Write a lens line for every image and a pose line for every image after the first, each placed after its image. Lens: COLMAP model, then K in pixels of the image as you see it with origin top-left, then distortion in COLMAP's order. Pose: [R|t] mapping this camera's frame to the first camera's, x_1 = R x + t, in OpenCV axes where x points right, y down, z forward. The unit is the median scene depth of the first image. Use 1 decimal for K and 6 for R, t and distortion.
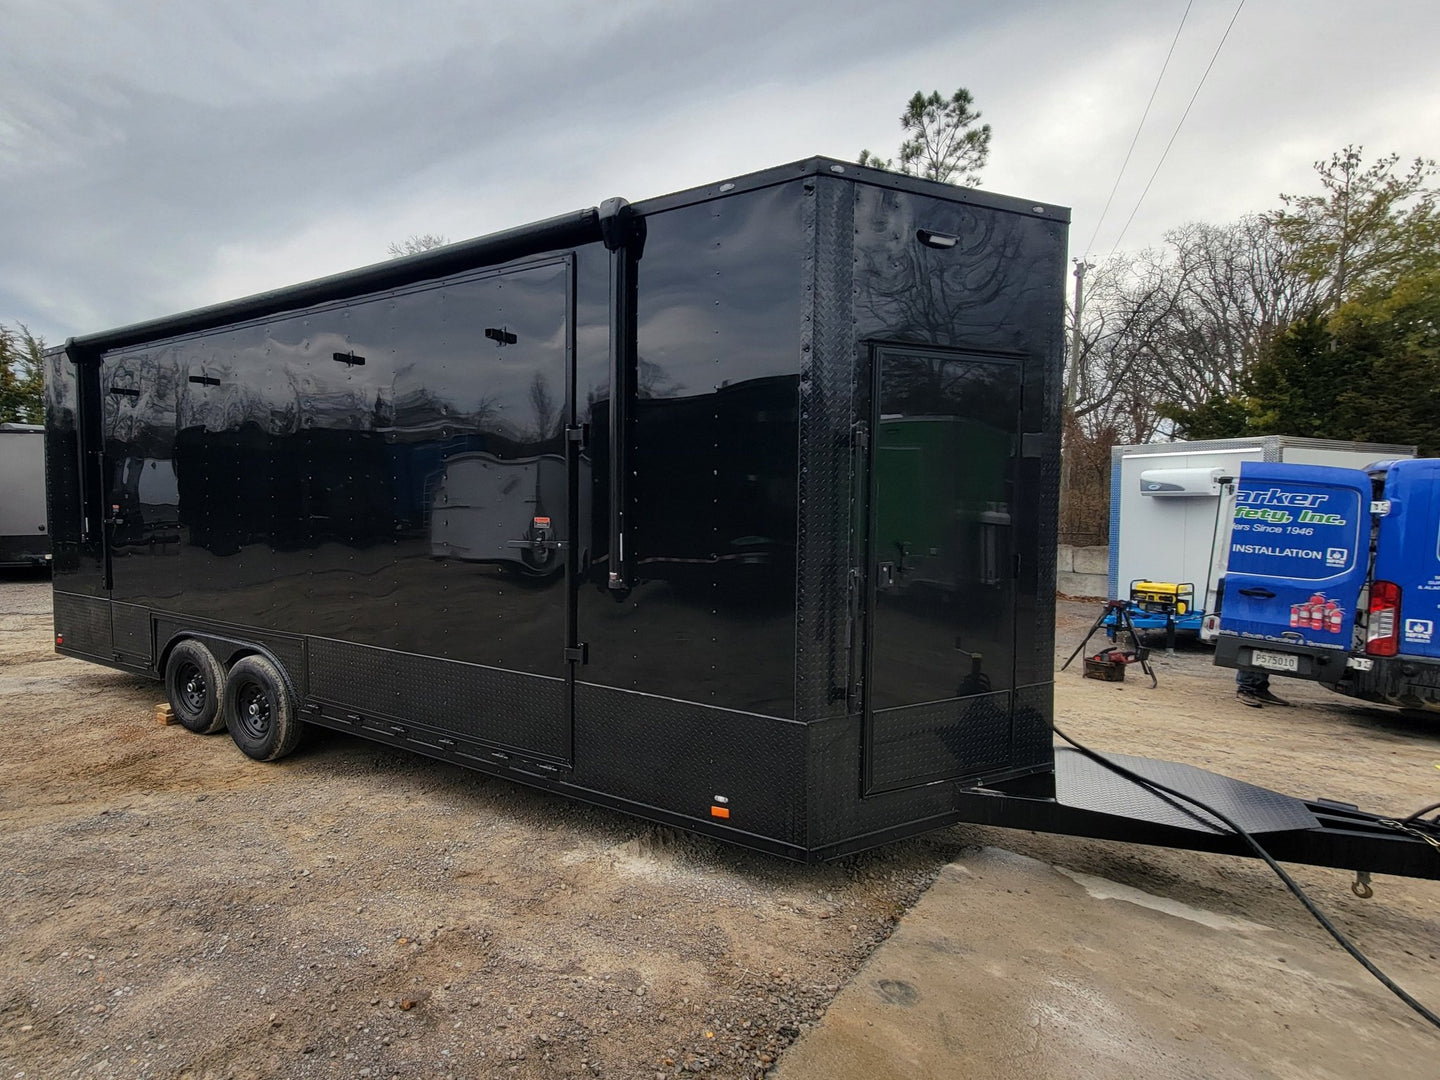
lens RADIAL K [[754.5, 0, 542.7], [0, 754.5, 535.3], [0, 0, 1]] dist [-0.000139, -0.000532]
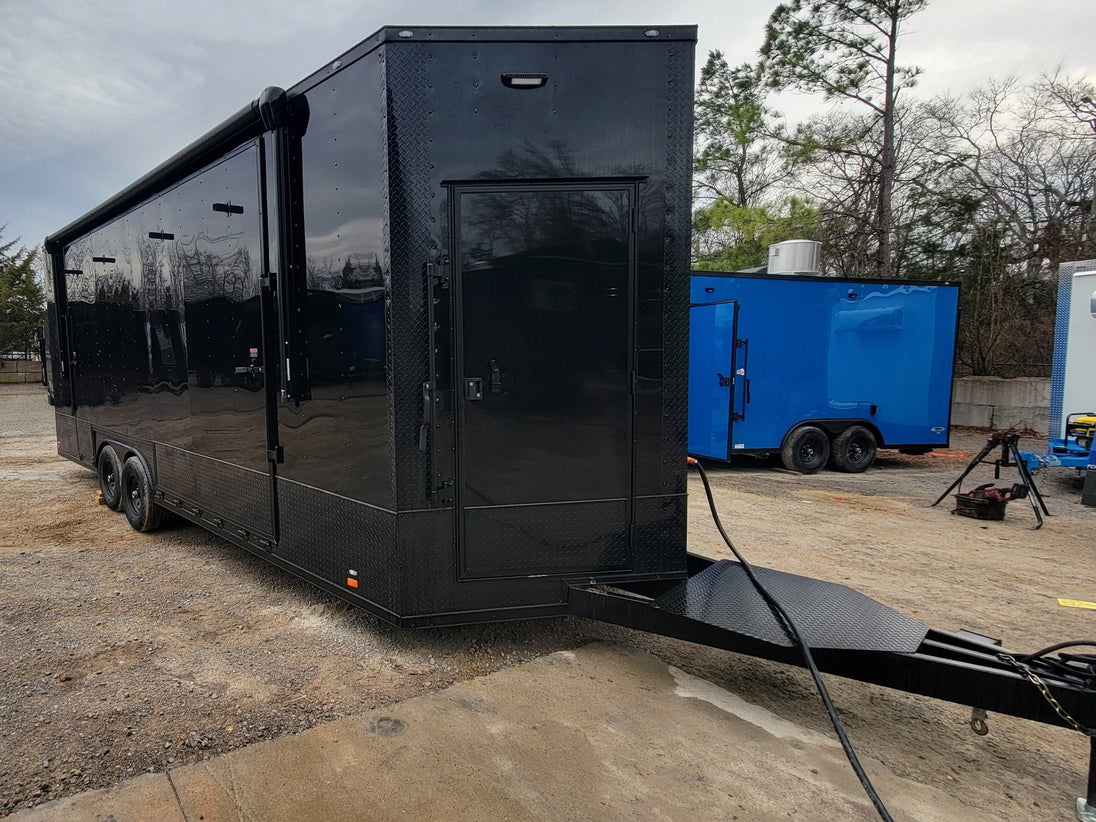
lens RADIAL K [[632.4, 0, 324.7], [0, 632.4, 410.4], [0, 0, 1]] dist [-0.004637, 0.002101]
pose [[0.944147, 0.006830, -0.329454, 0.341090], [0.008725, 0.998917, 0.045713, 0.024014], [0.329410, -0.046034, 0.943064, 0.014834]]
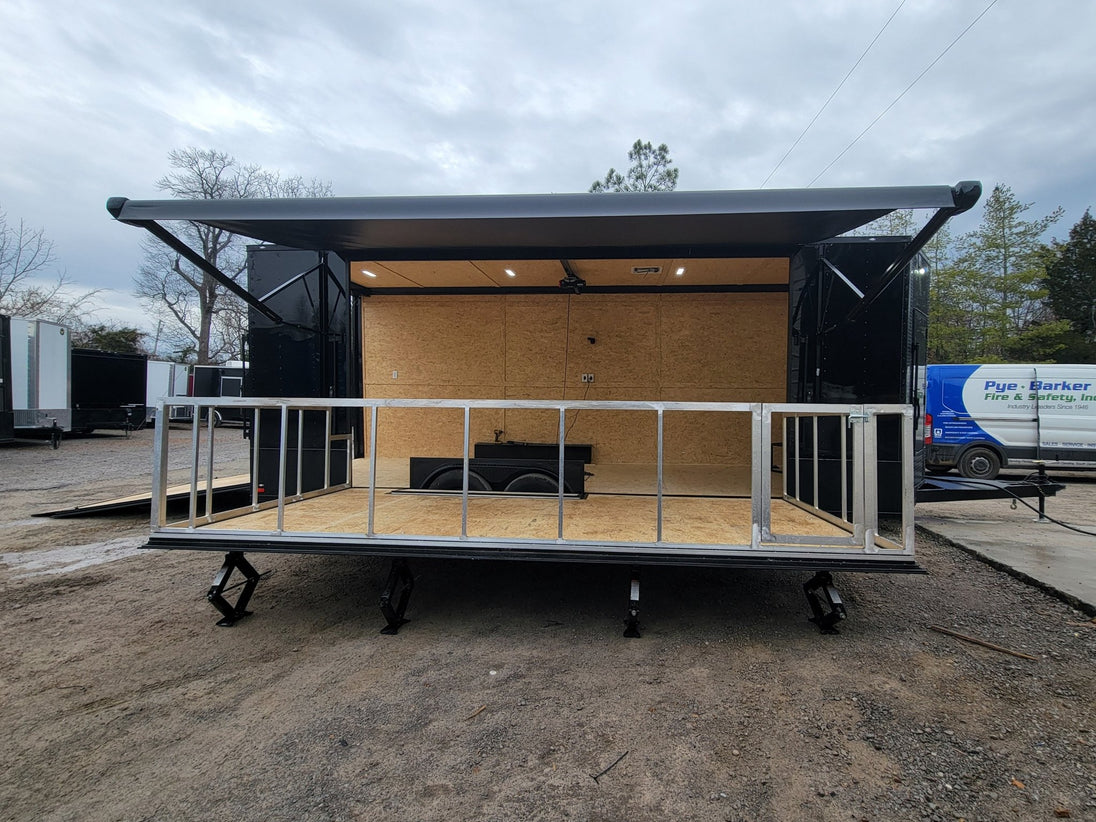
lens RADIAL K [[603.1, 0, 548.0], [0, 603.1, 411.0], [0, 0, 1]] dist [-0.002658, -0.000099]
pose [[0.860482, -0.012953, 0.509315, -0.989256], [0.021336, 0.999716, -0.010623, 0.047340], [-0.509033, 0.020007, 0.860514, -0.065589]]
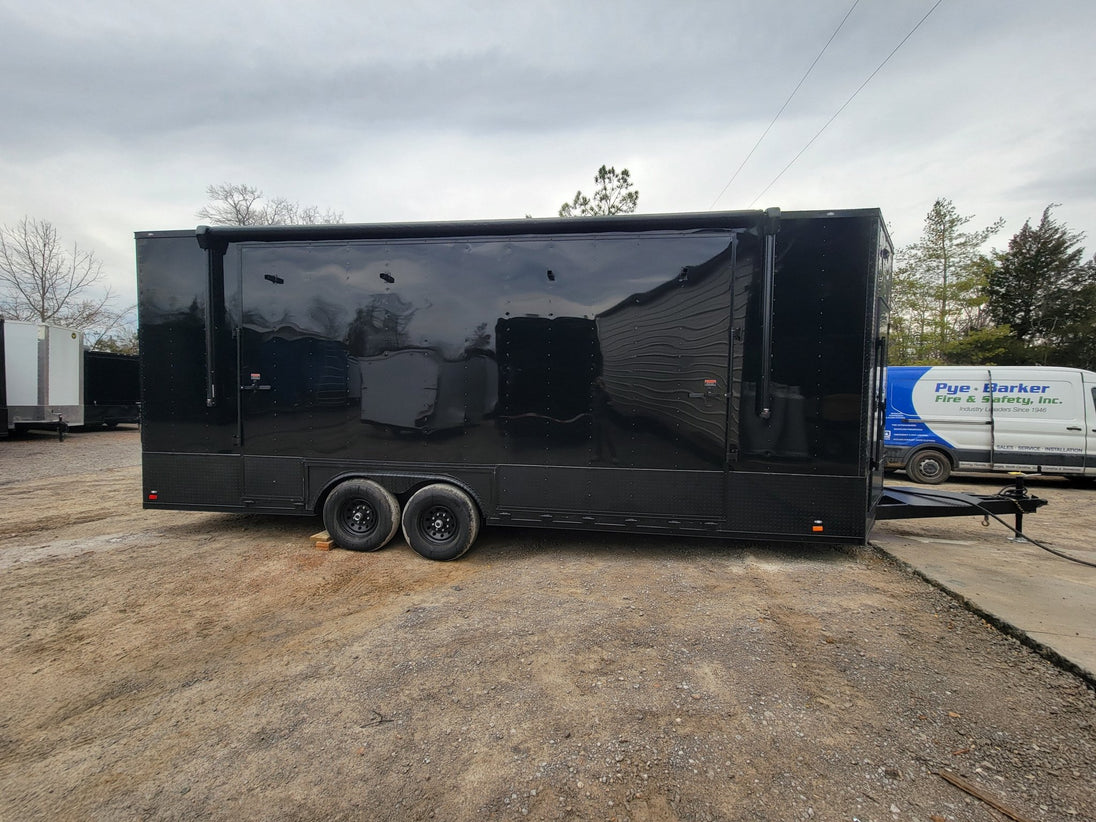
lens RADIAL K [[483.6, 0, 525.7], [0, 483.6, 412.2], [0, 0, 1]] dist [-0.001651, 0.000202]
pose [[0.879767, -0.013933, 0.475200, -0.664174], [0.015332, 0.999882, 0.000933, 0.031332], [-0.475157, 0.006465, 0.879877, 0.159722]]
